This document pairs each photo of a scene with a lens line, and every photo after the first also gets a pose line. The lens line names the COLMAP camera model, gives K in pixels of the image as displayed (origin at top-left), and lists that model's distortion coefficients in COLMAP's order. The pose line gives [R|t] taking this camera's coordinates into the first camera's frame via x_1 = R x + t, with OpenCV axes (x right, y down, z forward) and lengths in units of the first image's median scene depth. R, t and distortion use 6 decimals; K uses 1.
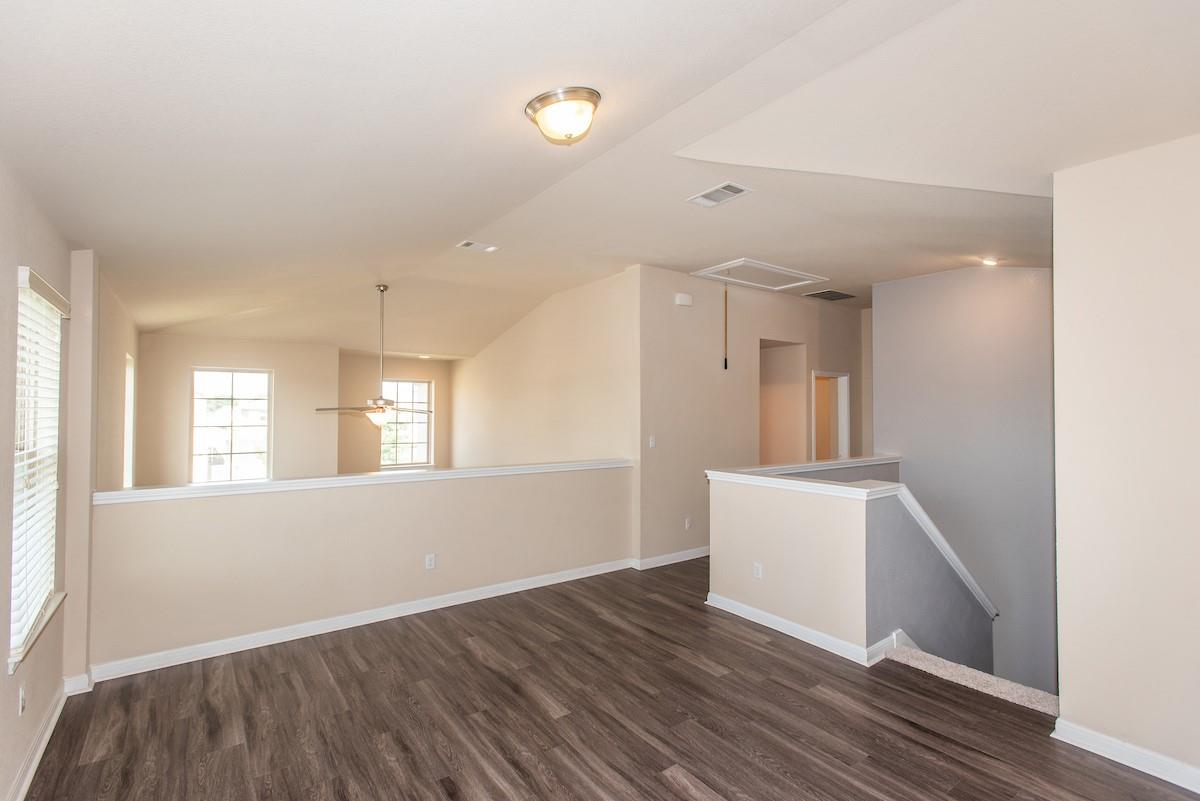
lens RADIAL K [[557.8, 0, 593.1], [0, 557.8, 400.2], [0, 0, 1]] dist [0.012221, -0.001682]
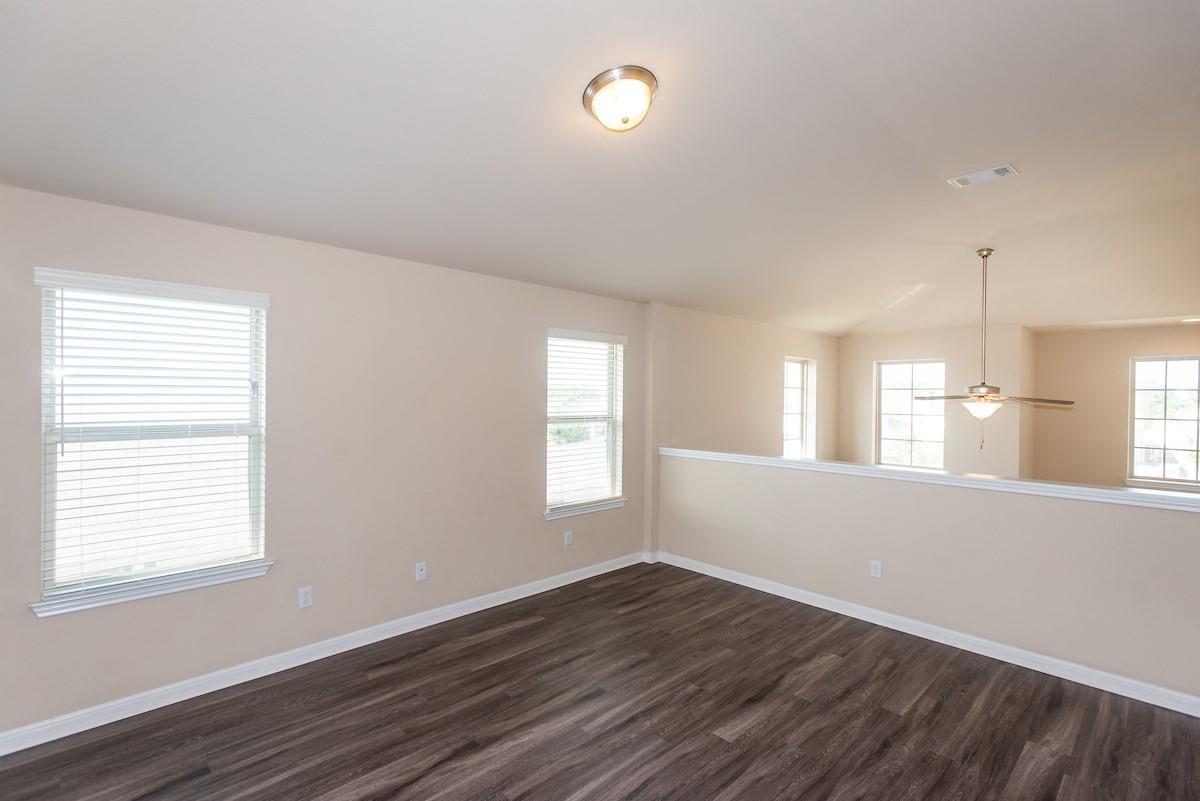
lens RADIAL K [[552.6, 0, 600.0], [0, 552.6, 400.5], [0, 0, 1]] dist [-0.000182, -0.000542]
pose [[0.133297, 0.004643, -0.991065, 0.721777], [0.008600, 0.999946, 0.005841, 0.019230], [0.991039, -0.009302, 0.133250, 0.638119]]
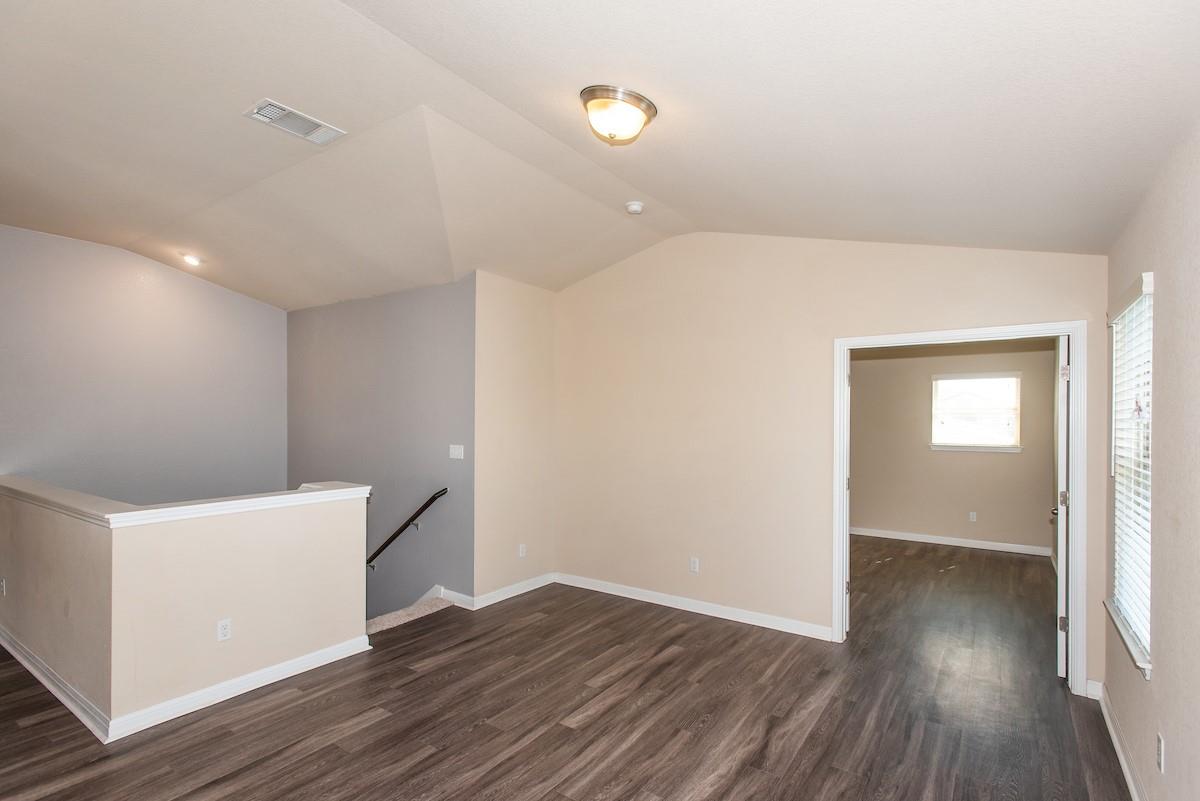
lens RADIAL K [[570.2, 0, 615.5], [0, 570.2, 406.0], [0, 0, 1]] dist [0.000450, -0.000392]
pose [[-0.346652, 0.015951, 0.937858, -0.781187], [-0.018852, 0.999535, -0.023968, 0.026568], [-0.937804, -0.025989, -0.346190, 1.039716]]
